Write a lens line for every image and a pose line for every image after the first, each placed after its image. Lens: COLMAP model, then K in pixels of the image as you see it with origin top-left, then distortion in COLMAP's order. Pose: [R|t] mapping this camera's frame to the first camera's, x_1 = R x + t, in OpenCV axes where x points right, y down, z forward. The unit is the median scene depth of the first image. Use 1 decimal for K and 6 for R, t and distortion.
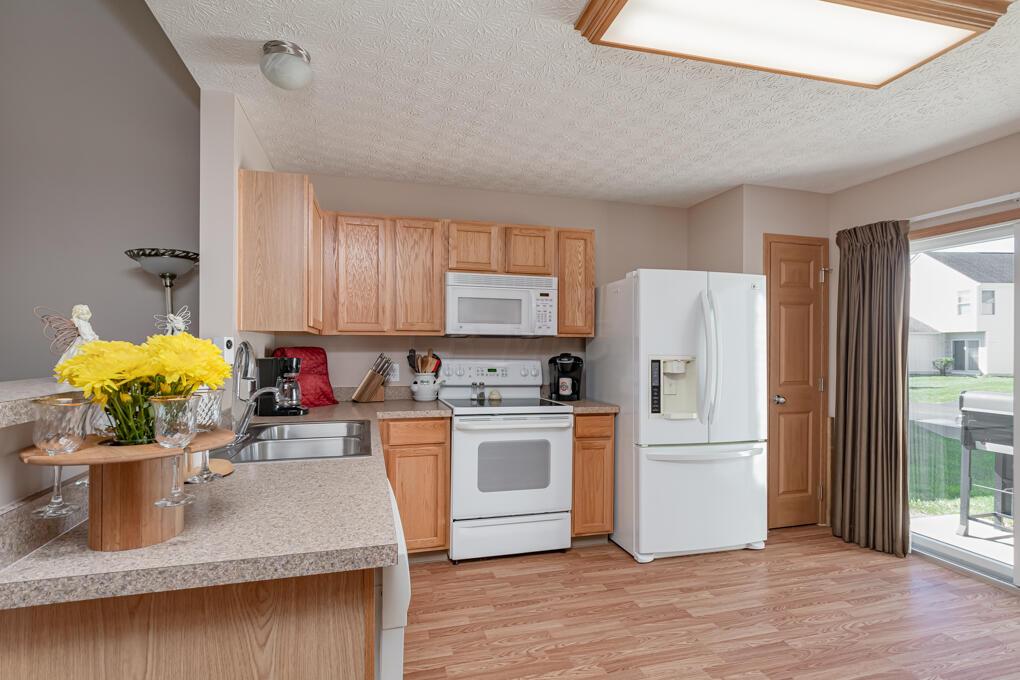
lens RADIAL K [[481.7, 0, 513.1], [0, 481.7, 346.5], [0, 0, 1]] dist [0.011339, -0.001733]
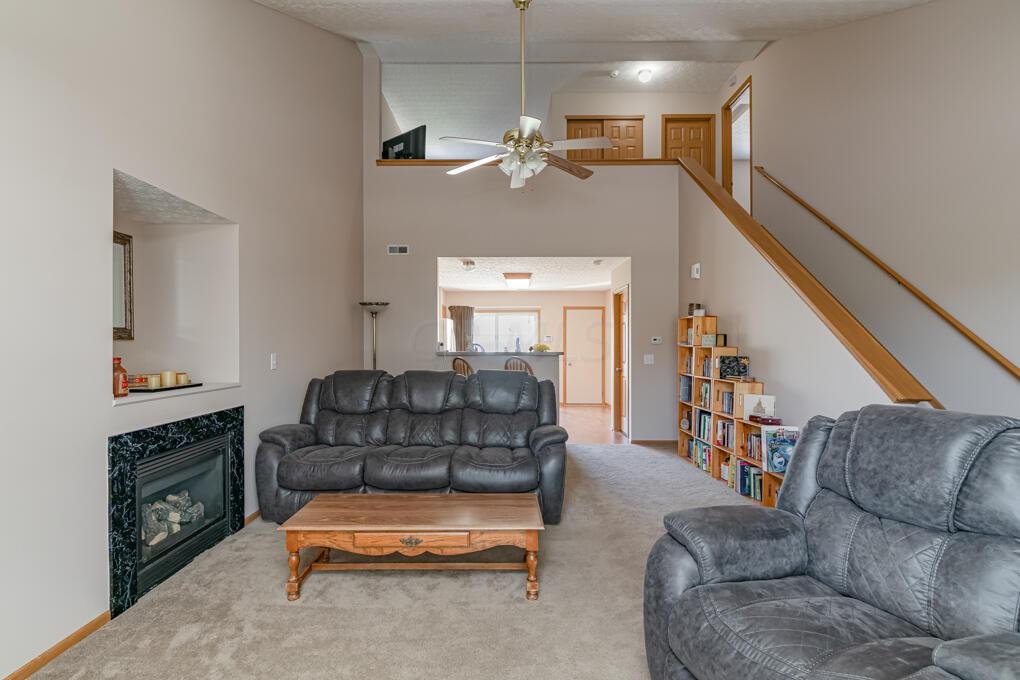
lens RADIAL K [[481.7, 0, 505.3], [0, 481.7, 342.9], [0, 0, 1]] dist [0.011339, -0.001733]
pose [[0.266207, -0.004153, 0.963907, -2.440662], [0.001266, 0.999991, 0.003959, -0.024259], [-0.963915, 0.000167, 0.266210, -0.124124]]
